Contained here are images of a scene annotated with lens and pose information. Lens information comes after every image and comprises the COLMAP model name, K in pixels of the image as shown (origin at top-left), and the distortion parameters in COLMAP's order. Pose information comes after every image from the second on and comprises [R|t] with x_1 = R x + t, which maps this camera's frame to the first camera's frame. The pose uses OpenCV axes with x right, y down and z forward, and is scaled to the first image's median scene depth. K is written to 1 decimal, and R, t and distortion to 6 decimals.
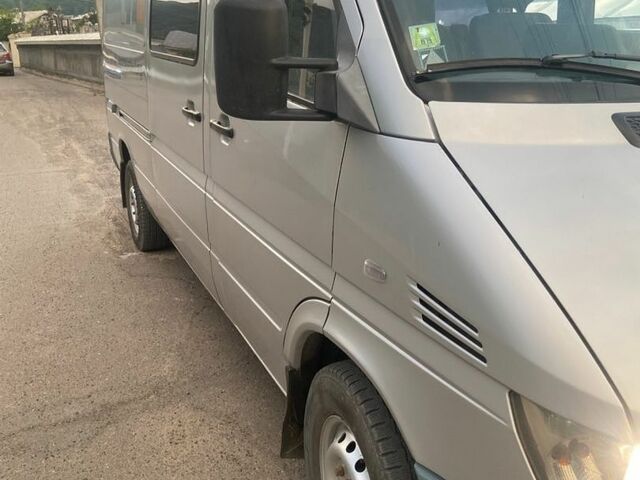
lens RADIAL K [[546.0, 0, 281.0], [0, 546.0, 217.8], [0, 0, 1]] dist [0.130400, -0.179353]
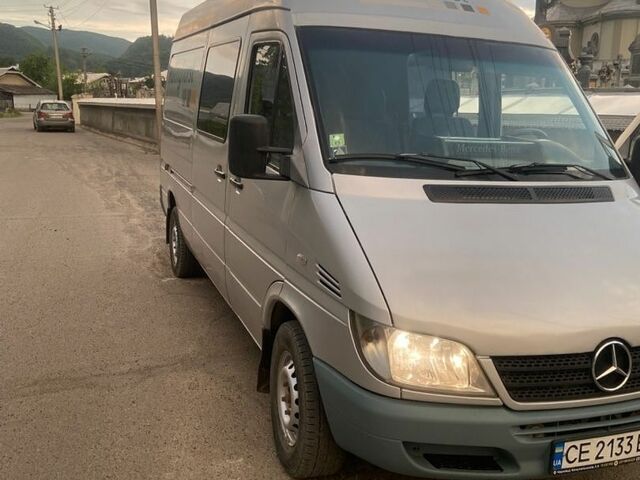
lens RADIAL K [[546.0, 0, 281.0], [0, 546.0, 217.8], [0, 0, 1]] dist [0.130400, -0.179353]
pose [[0.996199, 0.054078, -0.068283, 0.058924], [-0.061379, 0.992056, -0.109805, 0.044665], [0.061802, 0.113579, 0.991605, -0.242143]]
